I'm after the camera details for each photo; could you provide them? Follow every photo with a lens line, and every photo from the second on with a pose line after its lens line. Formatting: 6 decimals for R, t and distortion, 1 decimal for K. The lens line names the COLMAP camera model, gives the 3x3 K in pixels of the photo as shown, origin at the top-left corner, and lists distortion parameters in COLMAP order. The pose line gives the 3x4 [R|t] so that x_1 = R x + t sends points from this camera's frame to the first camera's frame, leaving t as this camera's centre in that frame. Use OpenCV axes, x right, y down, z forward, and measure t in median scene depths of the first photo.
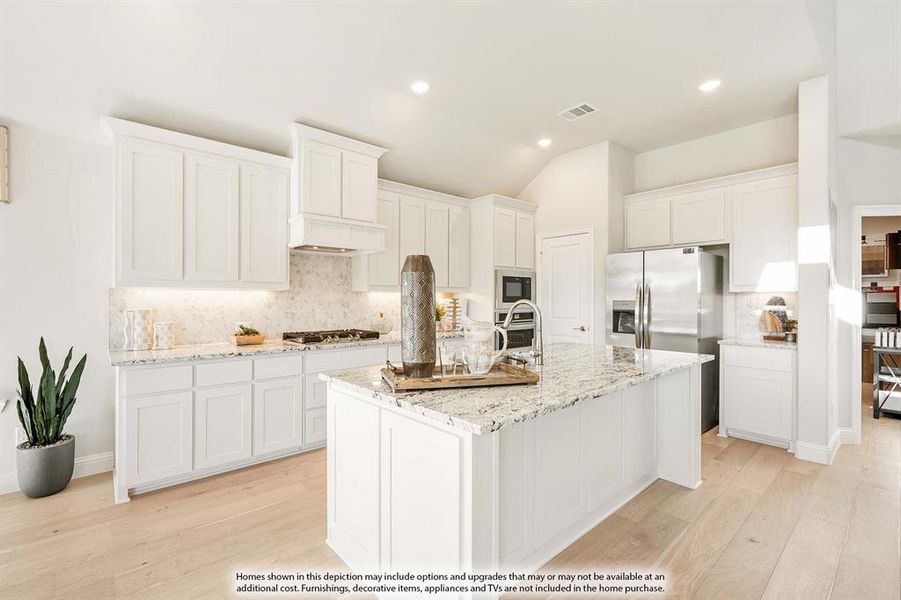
lens RADIAL K [[395.8, 0, 417.3], [0, 395.8, 299.9], [0, 0, 1]] dist [-0.001340, -0.000128]
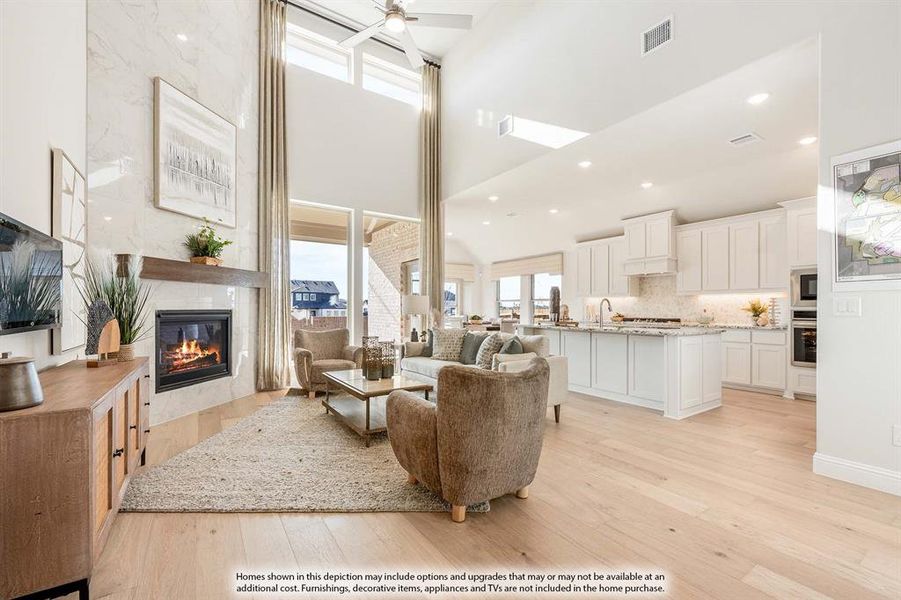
lens RADIAL K [[379.1, 0, 447.6], [0, 379.1, 307.8], [0, 0, 1]] dist [-0.000134, -0.000219]
pose [[-0.098610, -0.004360, -0.995117, 1.653802], [-0.005106, 0.999979, -0.003876, 0.044327], [0.995113, 0.004699, -0.098630, 0.220659]]
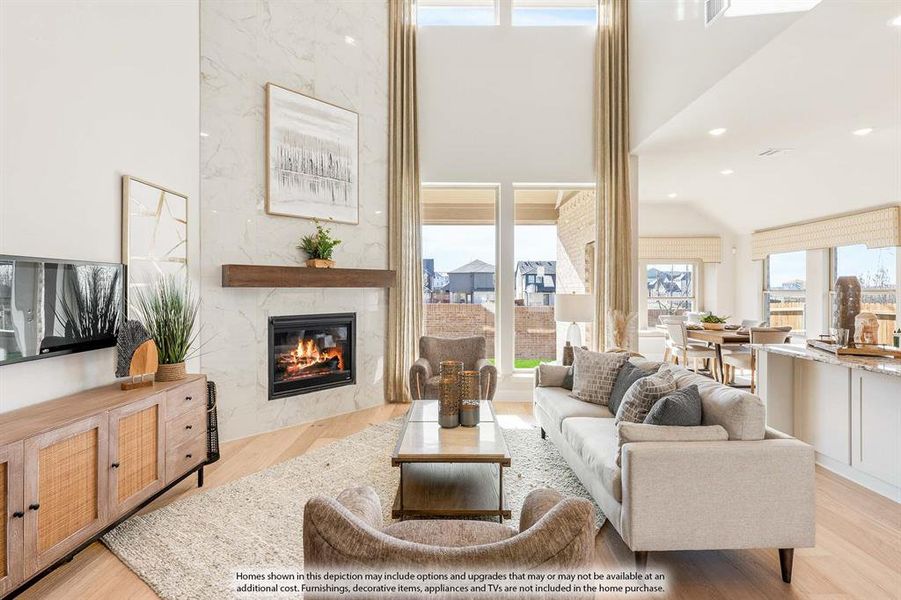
lens RADIAL K [[420.9, 0, 448.6], [0, 420.9, 288.3], [0, 0, 1]] dist [0.000219, -0.000222]
pose [[-0.635970, -0.004375, -0.771701, 1.285795], [-0.003141, 0.999990, -0.003081, -0.022411], [0.771707, 0.000465, -0.635978, 0.427649]]
